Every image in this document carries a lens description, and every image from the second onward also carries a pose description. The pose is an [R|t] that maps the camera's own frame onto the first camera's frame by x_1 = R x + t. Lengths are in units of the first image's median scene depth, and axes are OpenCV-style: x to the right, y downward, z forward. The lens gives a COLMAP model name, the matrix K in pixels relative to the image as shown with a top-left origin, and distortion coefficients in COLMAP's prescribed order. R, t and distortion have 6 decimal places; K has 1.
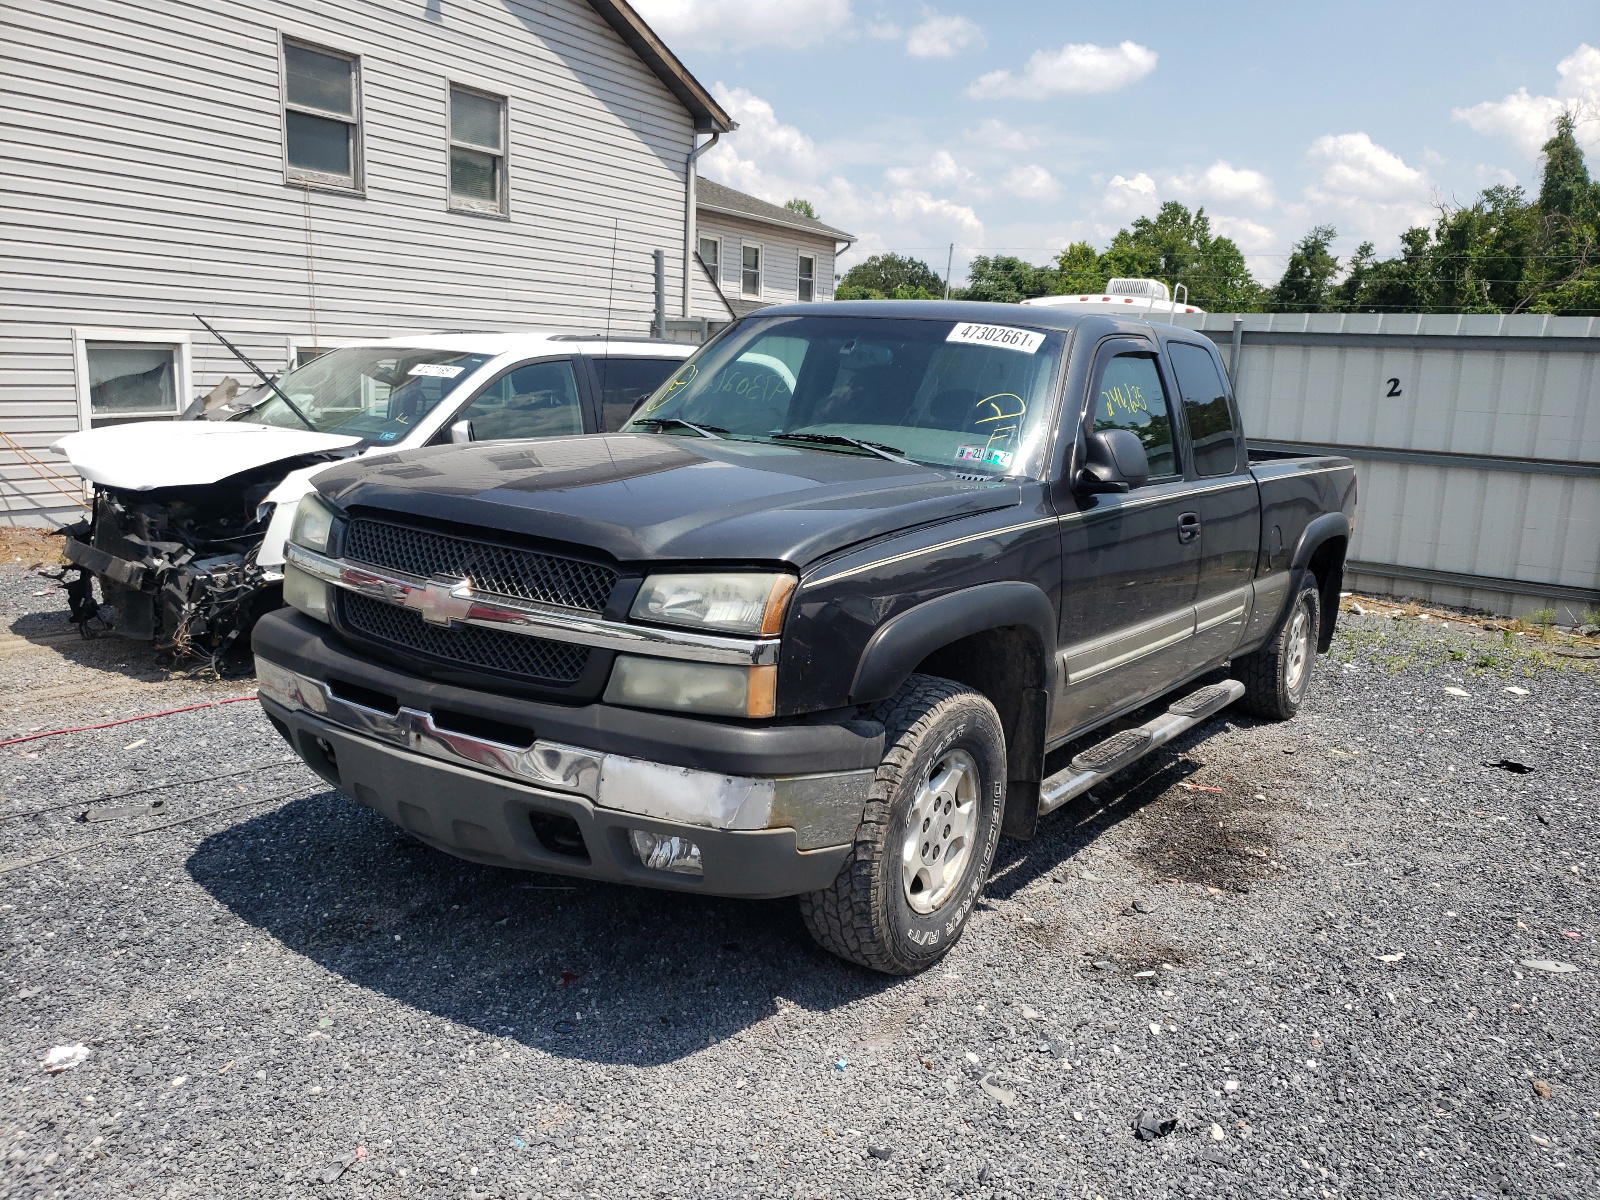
lens RADIAL K [[1212.0, 0, 800.0], [0, 1212.0, 600.0], [0, 0, 1]] dist [0.000684, -0.004541]
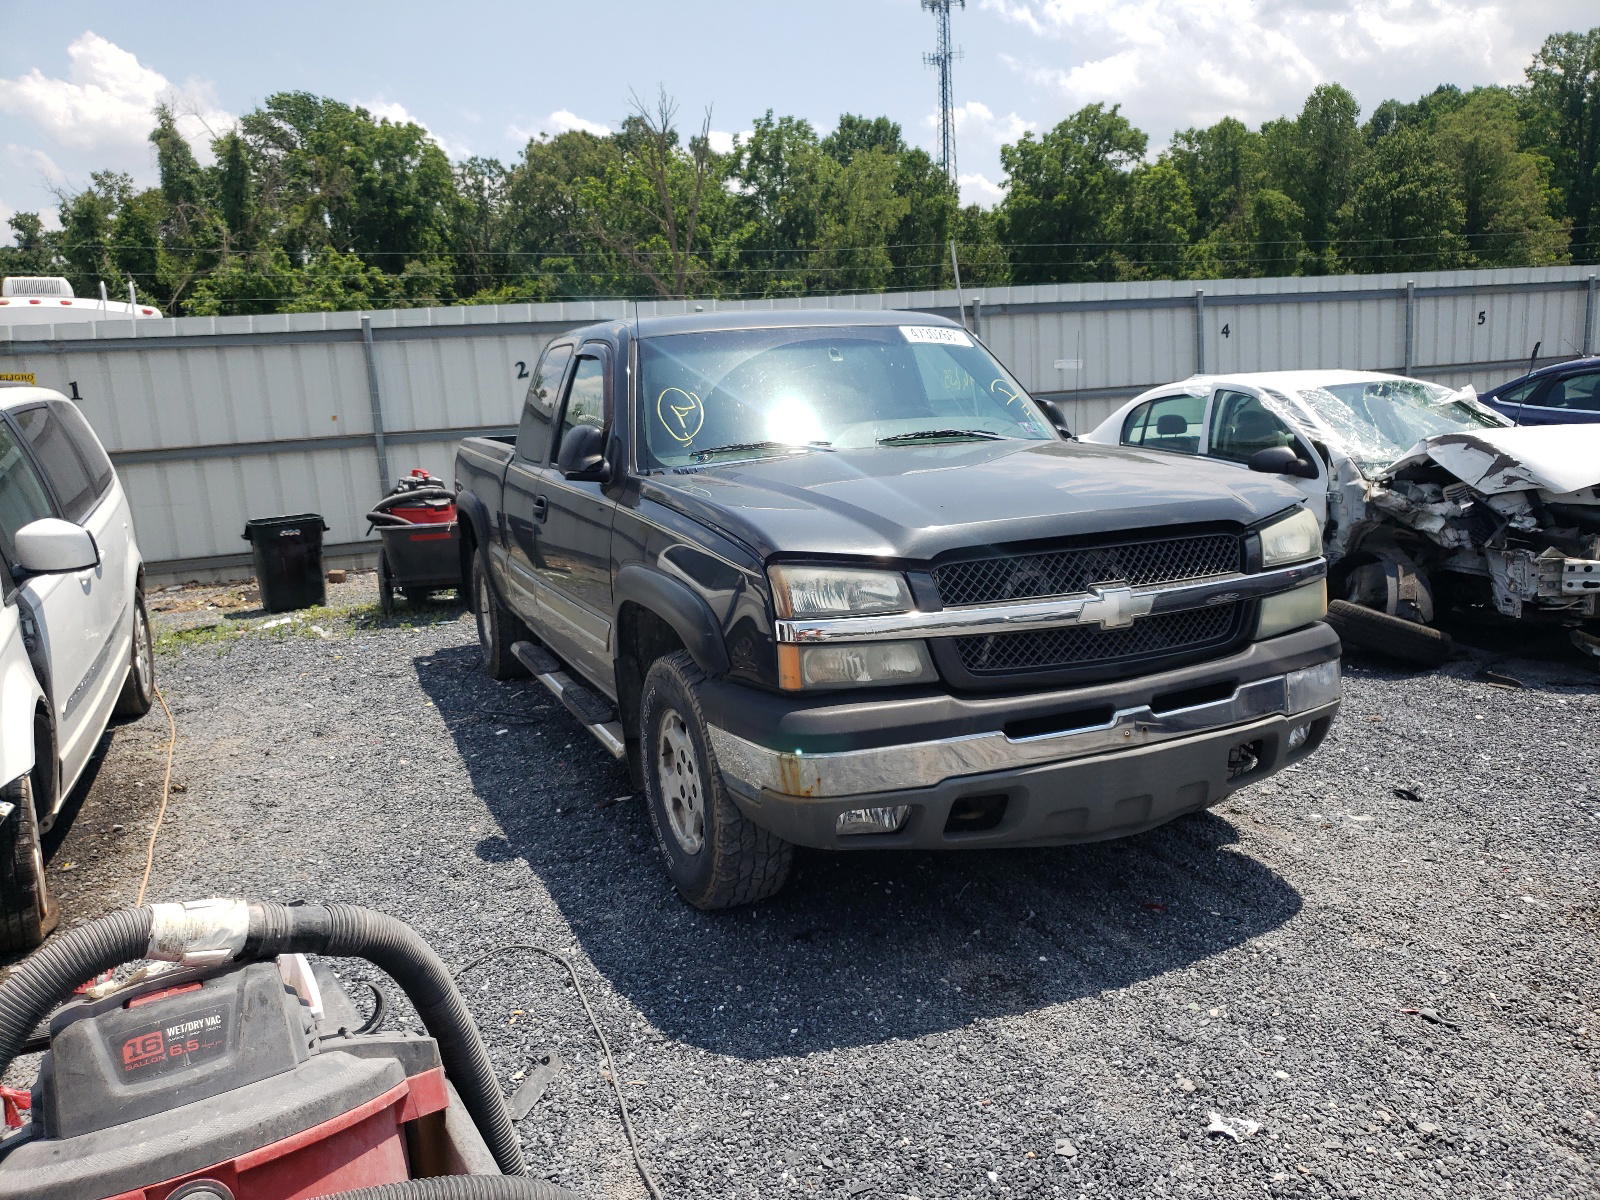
lens RADIAL K [[1212.0, 0, 800.0], [0, 1212.0, 600.0], [0, 0, 1]] dist [0.000684, -0.004541]
pose [[0.554630, -0.232782, 0.798873, -1.118290], [0.225710, 0.966164, 0.124827, -0.172056], [-0.800900, 0.111081, 0.588405, 0.506131]]
